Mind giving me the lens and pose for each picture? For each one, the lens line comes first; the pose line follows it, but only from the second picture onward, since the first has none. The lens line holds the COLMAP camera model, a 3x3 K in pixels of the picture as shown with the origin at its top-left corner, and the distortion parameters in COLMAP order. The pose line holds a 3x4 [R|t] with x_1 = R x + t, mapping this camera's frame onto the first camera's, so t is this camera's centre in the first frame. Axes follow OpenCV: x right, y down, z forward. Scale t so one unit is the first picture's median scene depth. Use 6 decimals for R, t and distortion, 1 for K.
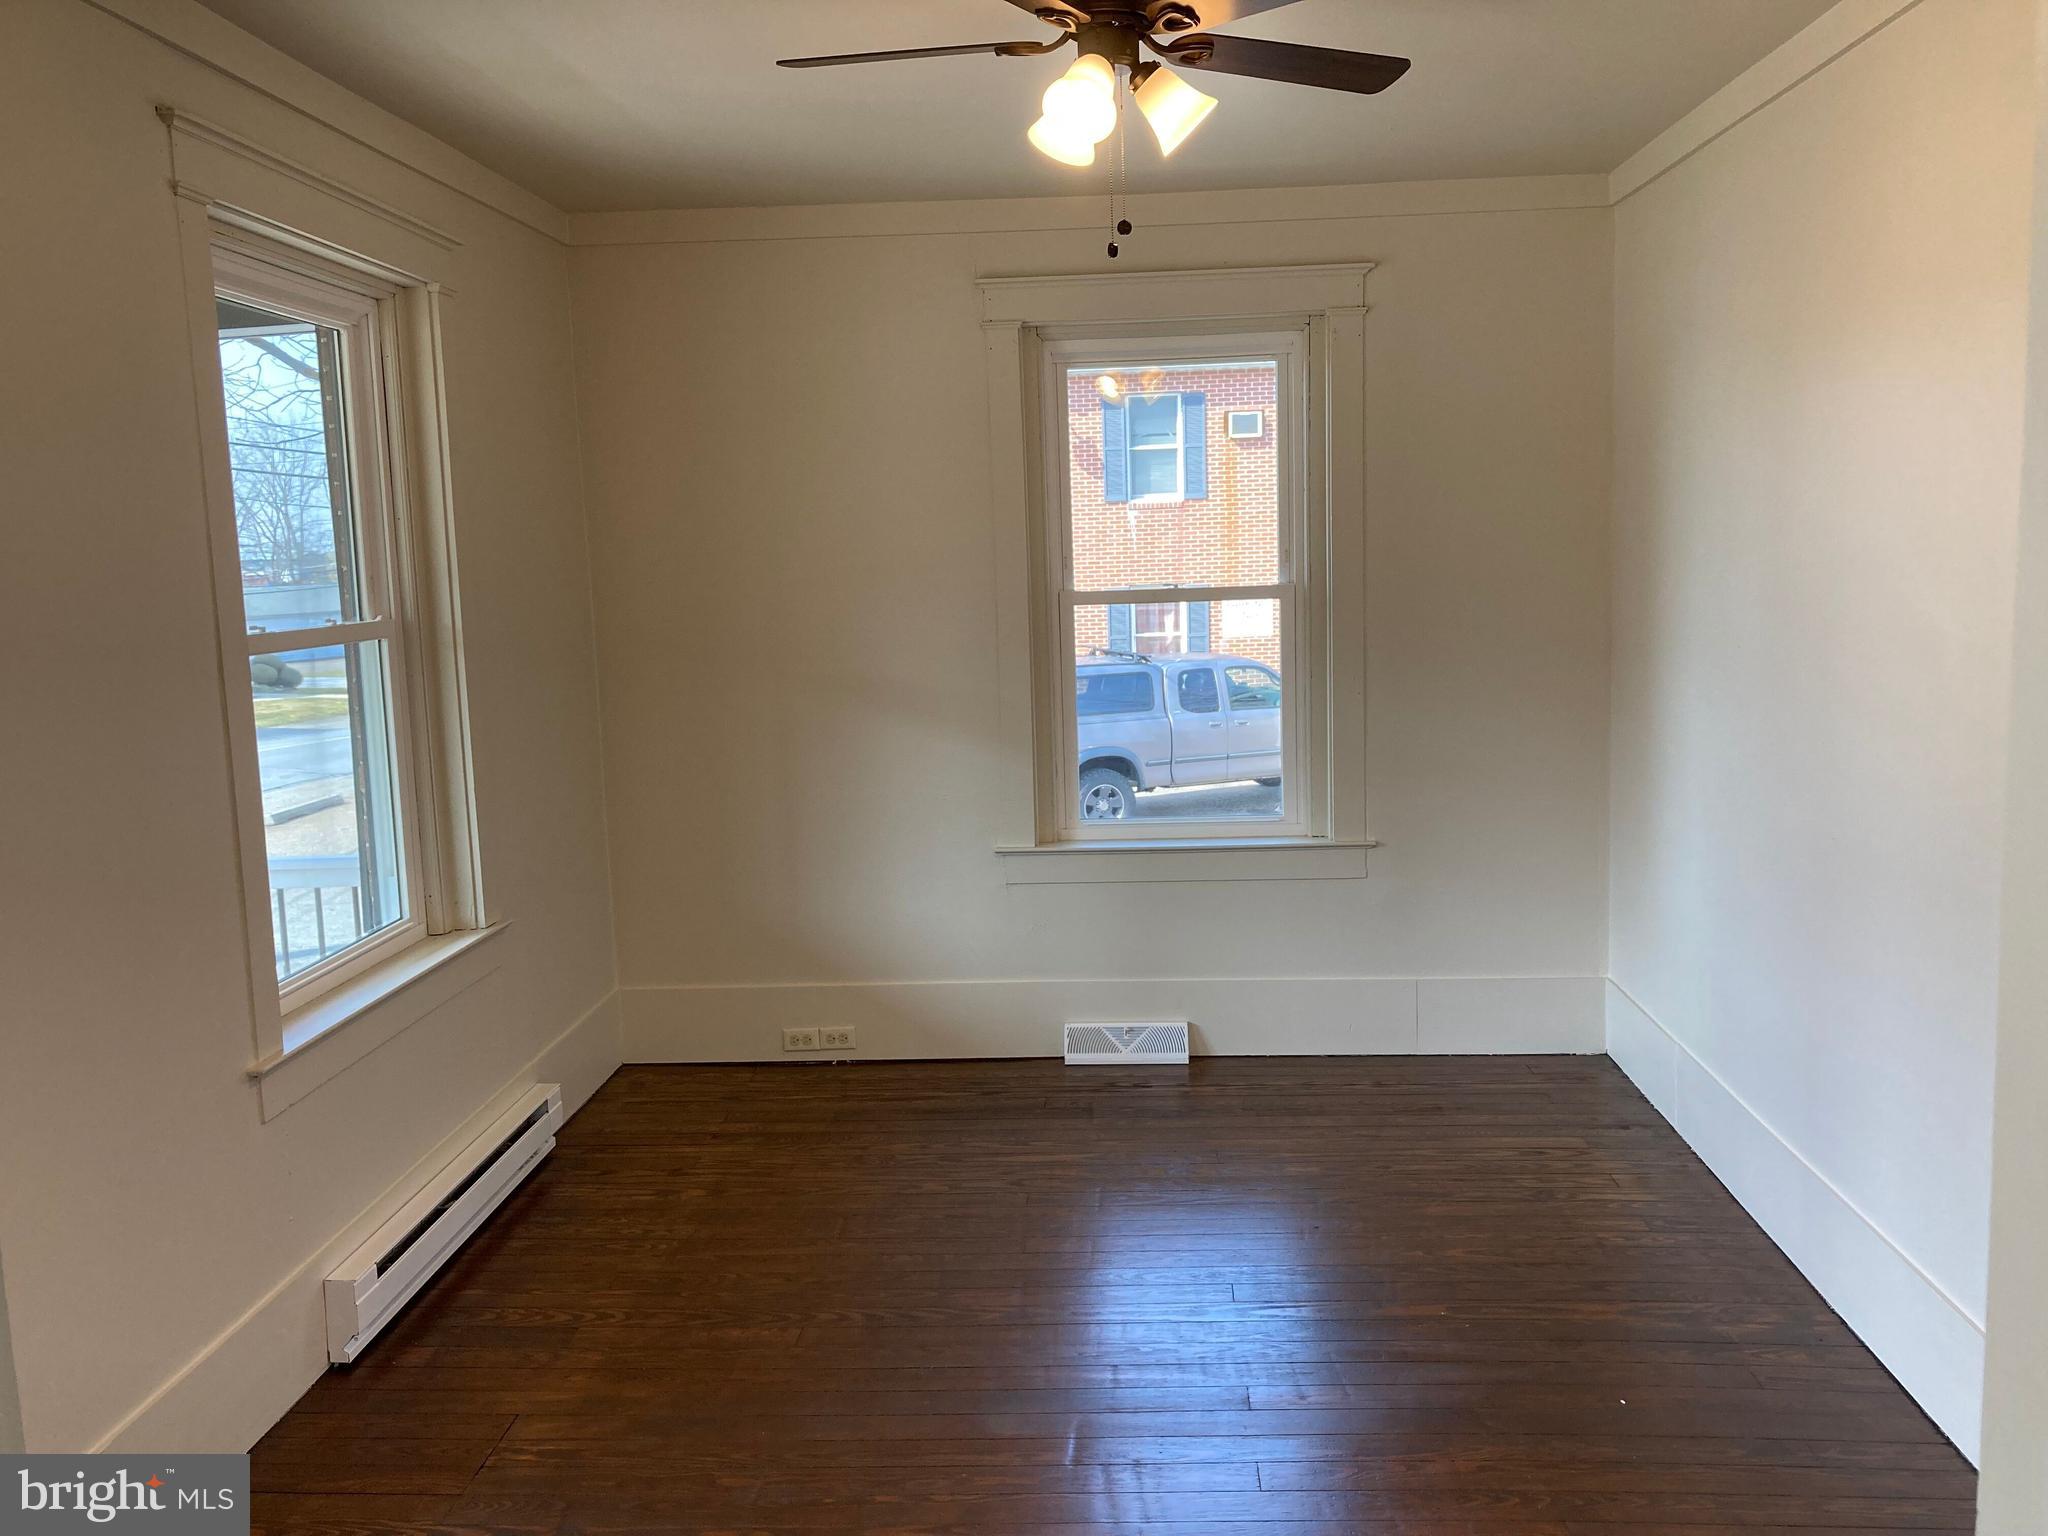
lens RADIAL K [[1685.2, 0, 1021.3], [0, 1685.2, 761.2], [0, 0, 1]] dist [0.038197, -0.032405]
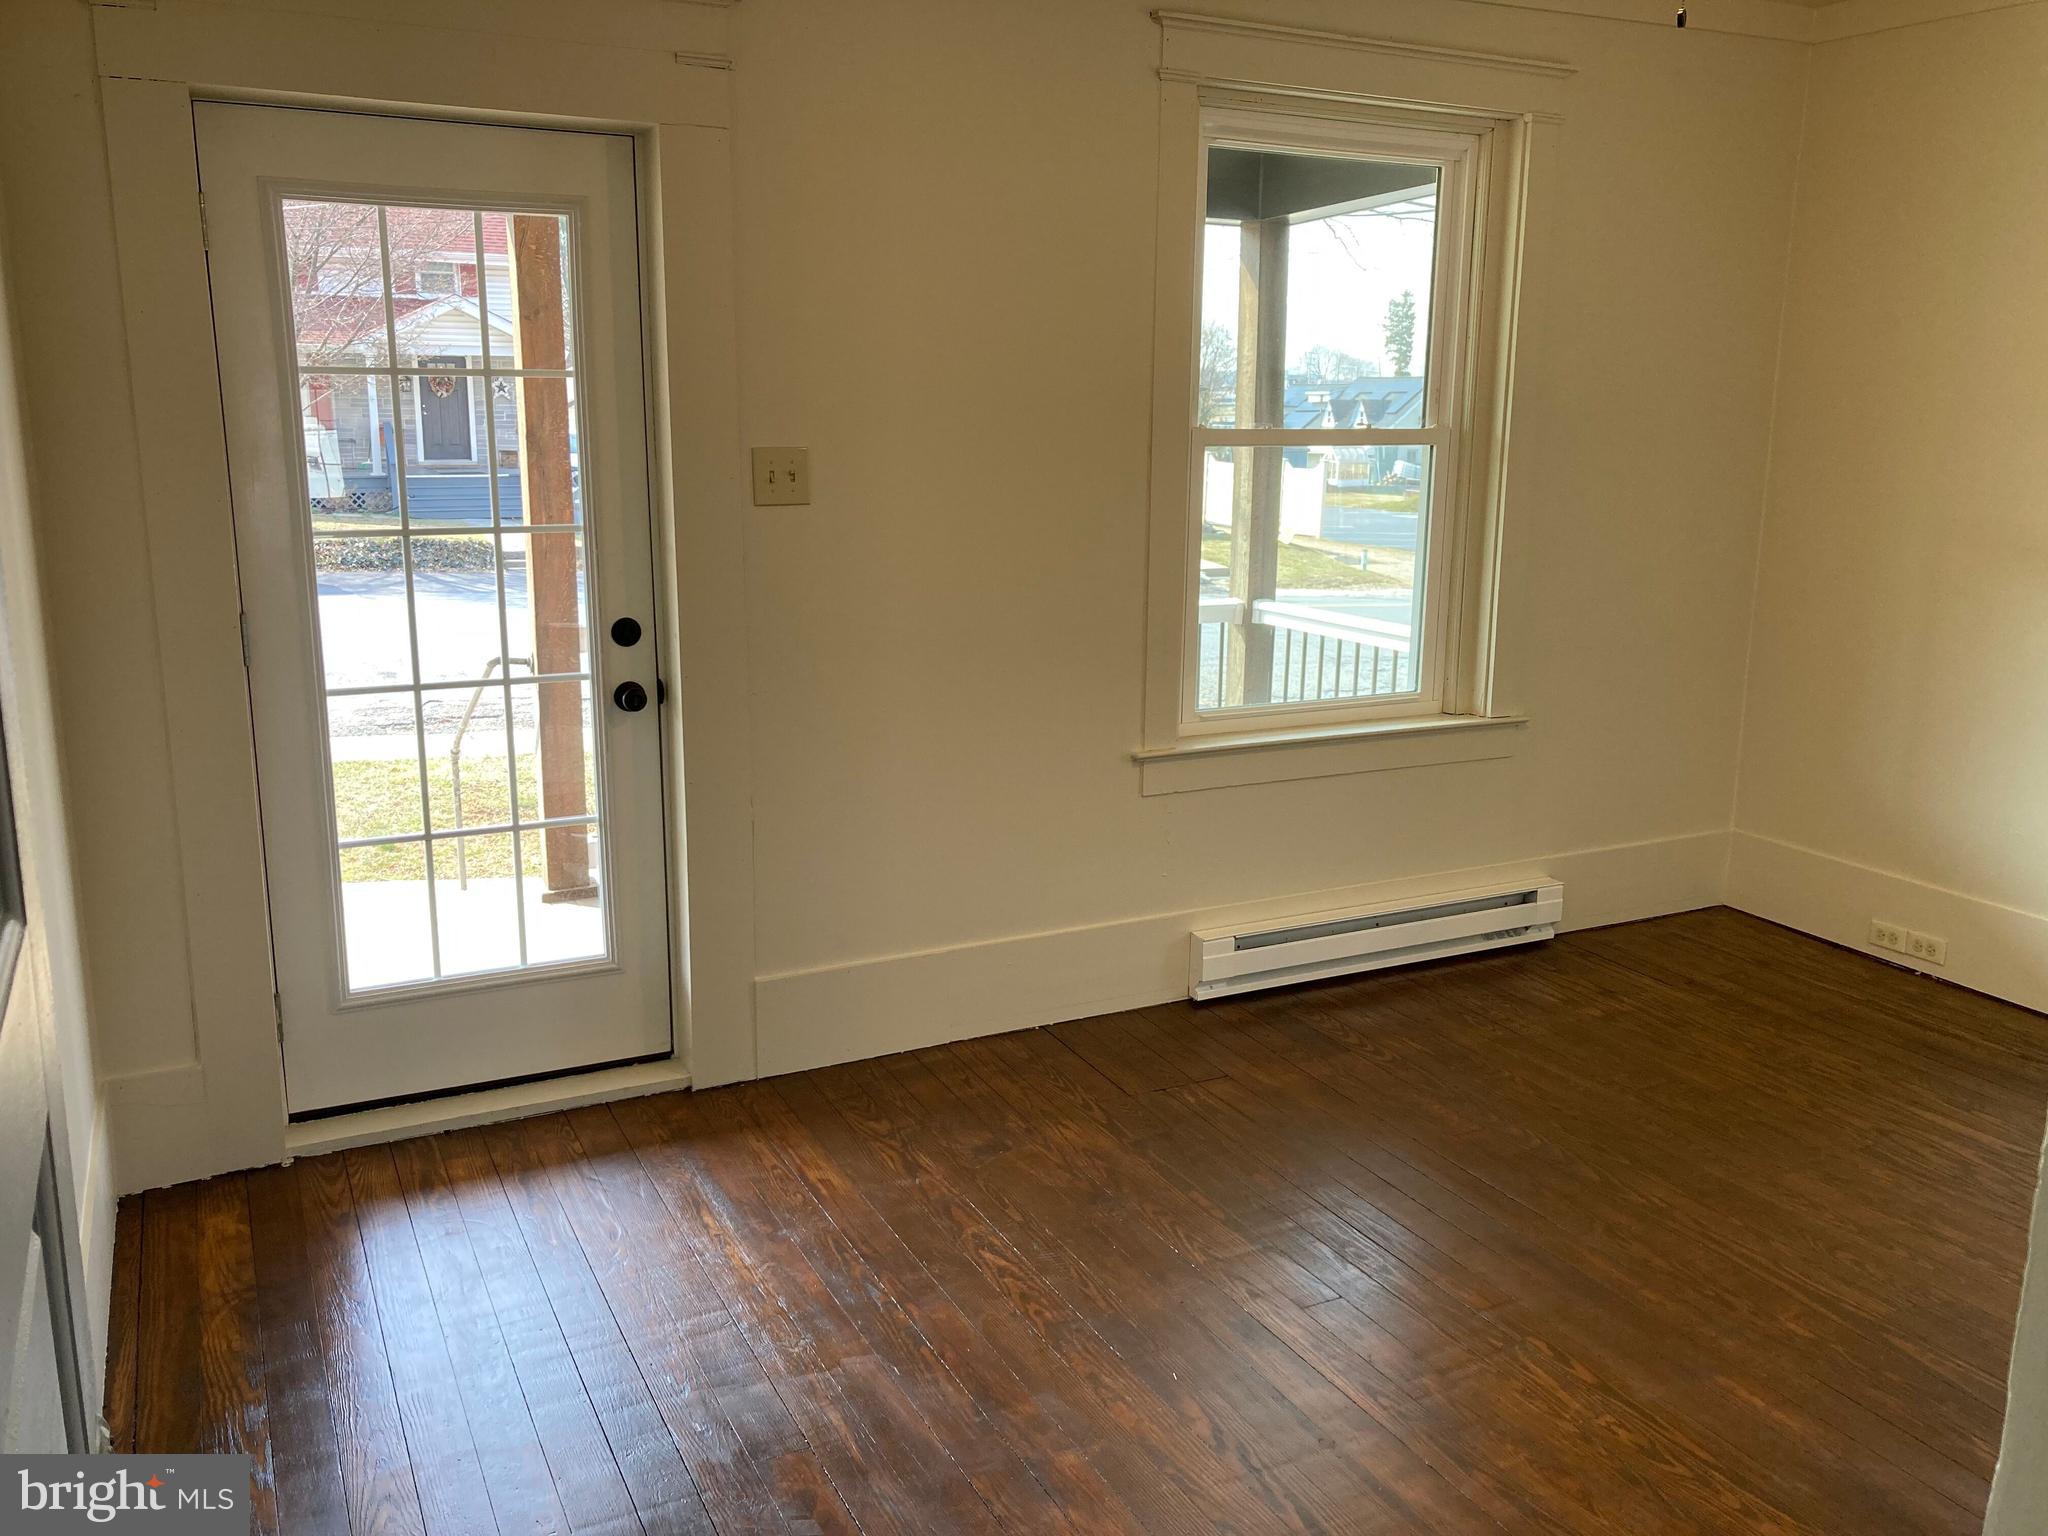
lens RADIAL K [[1685.2, 0, 1030.8], [0, 1685.2, 766.4], [0, 0, 1]] dist [0.038197, -0.032405]
pose [[0.514996, 0.231852, -0.825242, 0.417104], [-0.141112, 0.972523, 0.185168, -0.030239], [0.845498, 0.021091, 0.533562, 0.149058]]
